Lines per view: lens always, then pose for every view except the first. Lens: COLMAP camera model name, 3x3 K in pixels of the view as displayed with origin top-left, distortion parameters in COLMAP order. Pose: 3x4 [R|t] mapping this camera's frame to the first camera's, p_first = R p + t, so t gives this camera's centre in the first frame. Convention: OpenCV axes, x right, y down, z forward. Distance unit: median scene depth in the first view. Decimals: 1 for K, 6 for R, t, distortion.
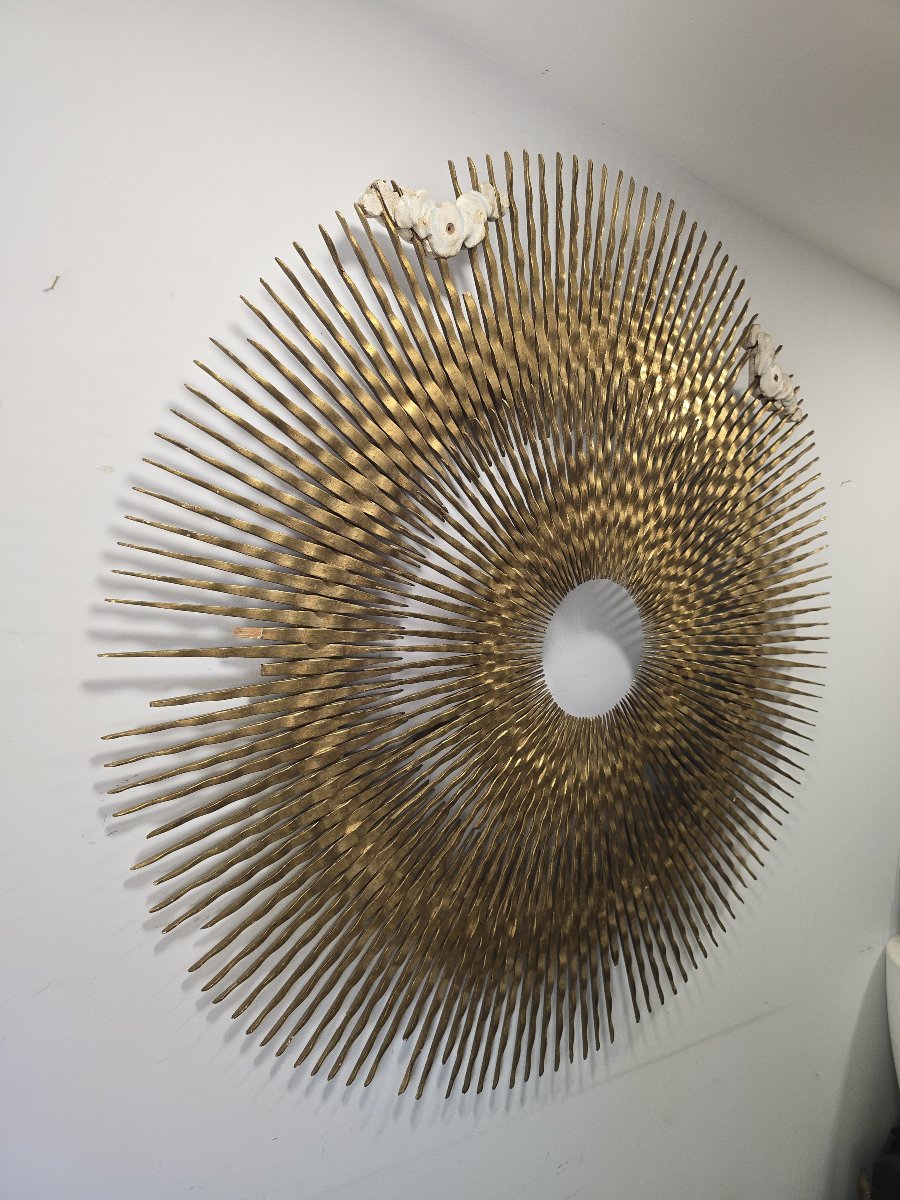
lens RADIAL K [[862.6, 0, 448.4], [0, 862.6, 604.5], [0, 0, 1]] dist [0.024198, -0.033128]
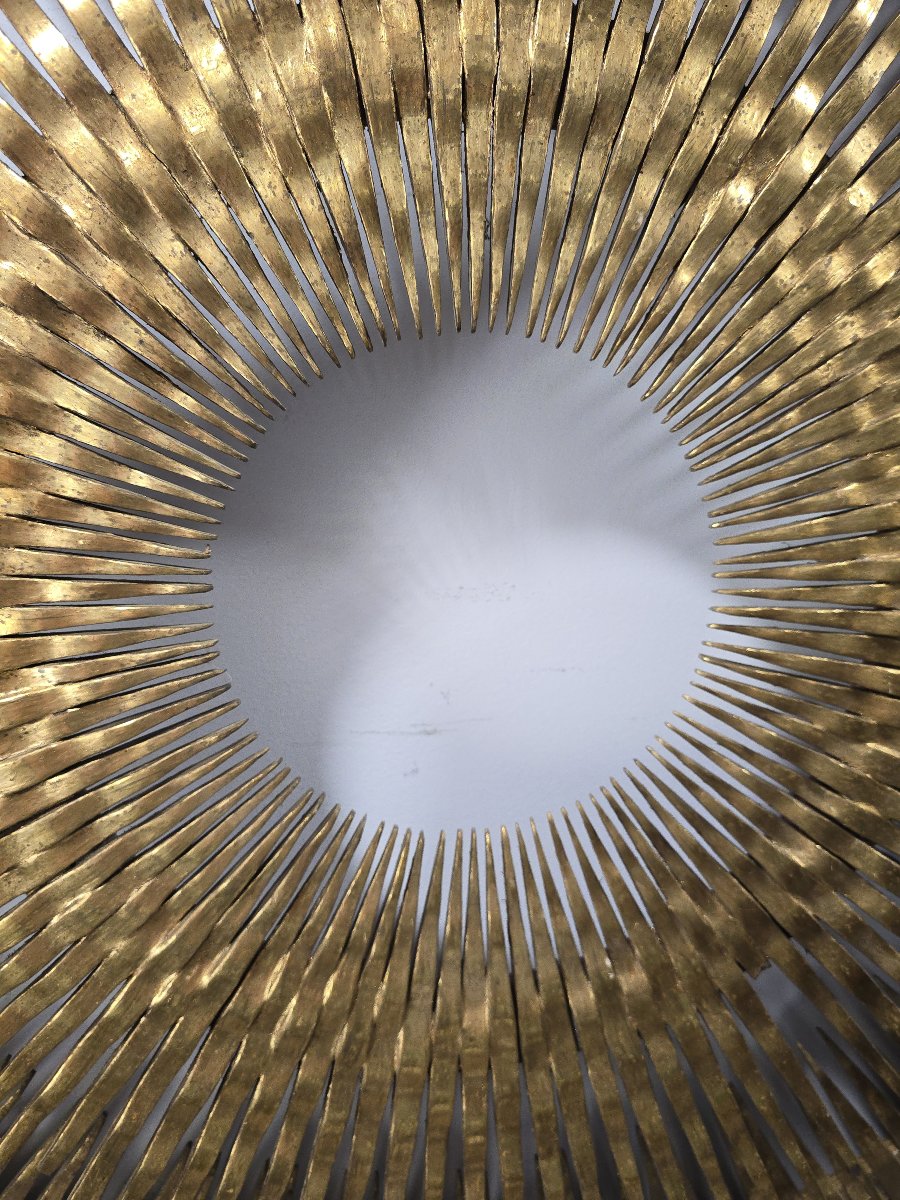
lens RADIAL K [[854.4, 0, 486.6], [0, 854.4, 631.6], [0, 0, 1]] dist [-0.004075, -0.001558]
pose [[0.870833, -0.015444, -0.491336, 0.298866], [0.079548, 0.990760, 0.109848, 0.031750], [0.485099, -0.134744, 0.864015, 0.738599]]
